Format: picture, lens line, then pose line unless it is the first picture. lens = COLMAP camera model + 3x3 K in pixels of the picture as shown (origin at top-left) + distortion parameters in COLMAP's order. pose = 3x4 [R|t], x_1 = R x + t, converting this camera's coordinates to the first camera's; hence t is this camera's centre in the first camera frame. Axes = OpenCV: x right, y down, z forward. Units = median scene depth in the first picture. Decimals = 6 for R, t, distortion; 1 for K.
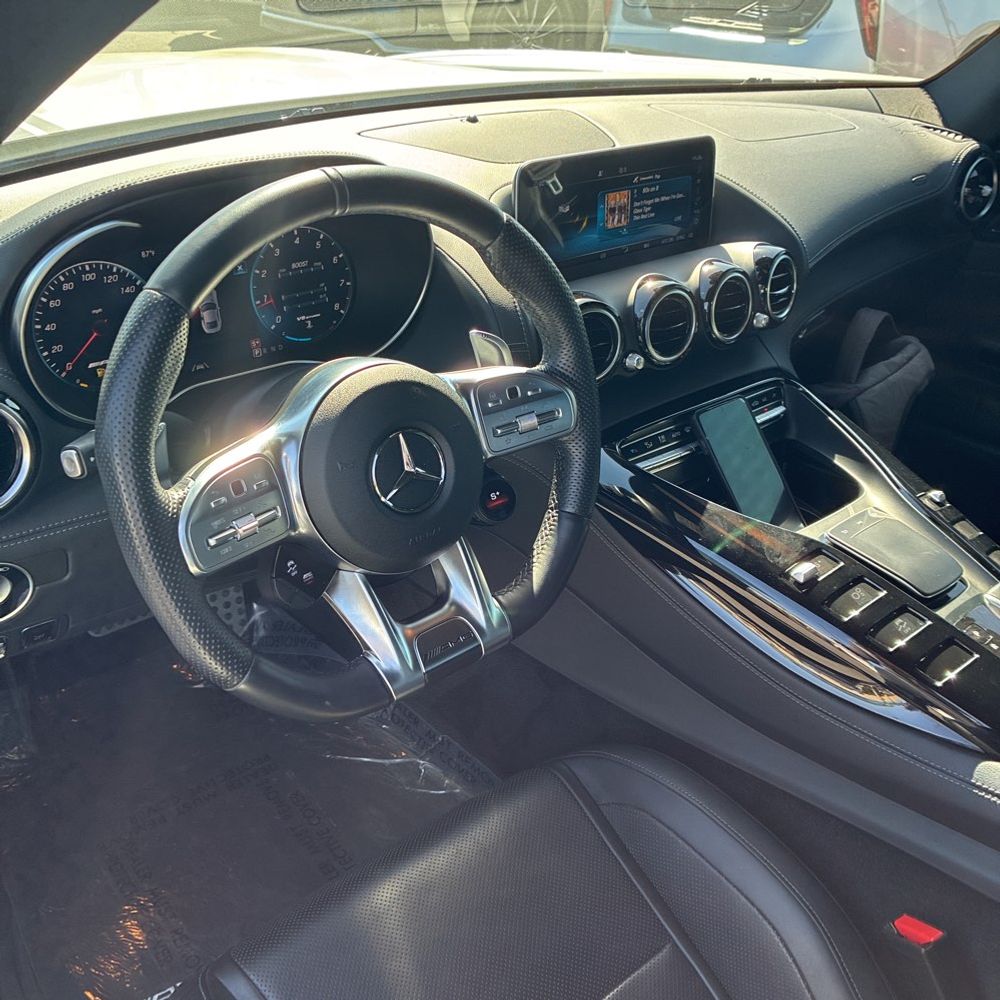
lens RADIAL K [[1001.7, 0, 476.8], [0, 1001.7, 496.4], [0, 0, 1]] dist [0.009862, 0.024535]
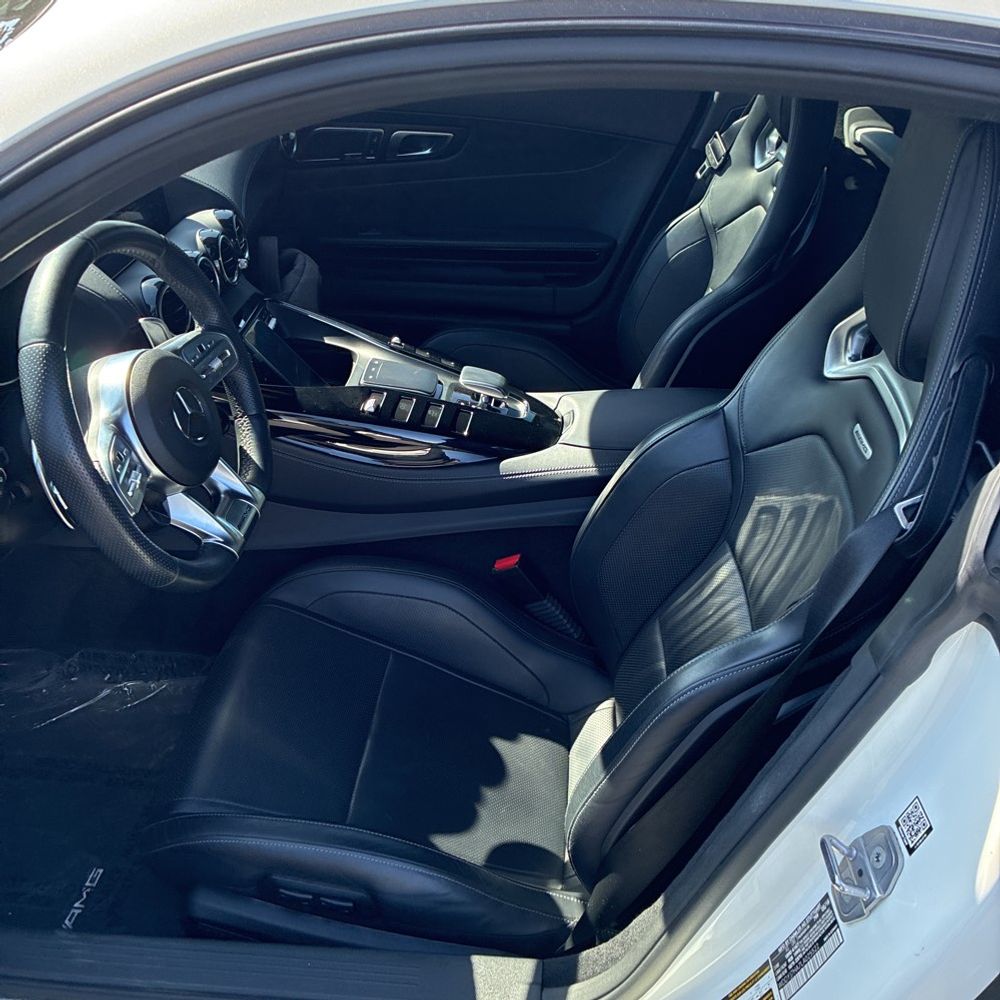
lens RADIAL K [[1001.7, 0, 476.8], [0, 1001.7, 496.4], [0, 0, 1]] dist [0.009862, 0.024535]
pose [[0.709946, -0.393920, 0.583784, -0.619868], [0.352463, 0.916393, 0.189720, -0.040147], [-0.609710, 0.071071, 0.789432, -0.405288]]
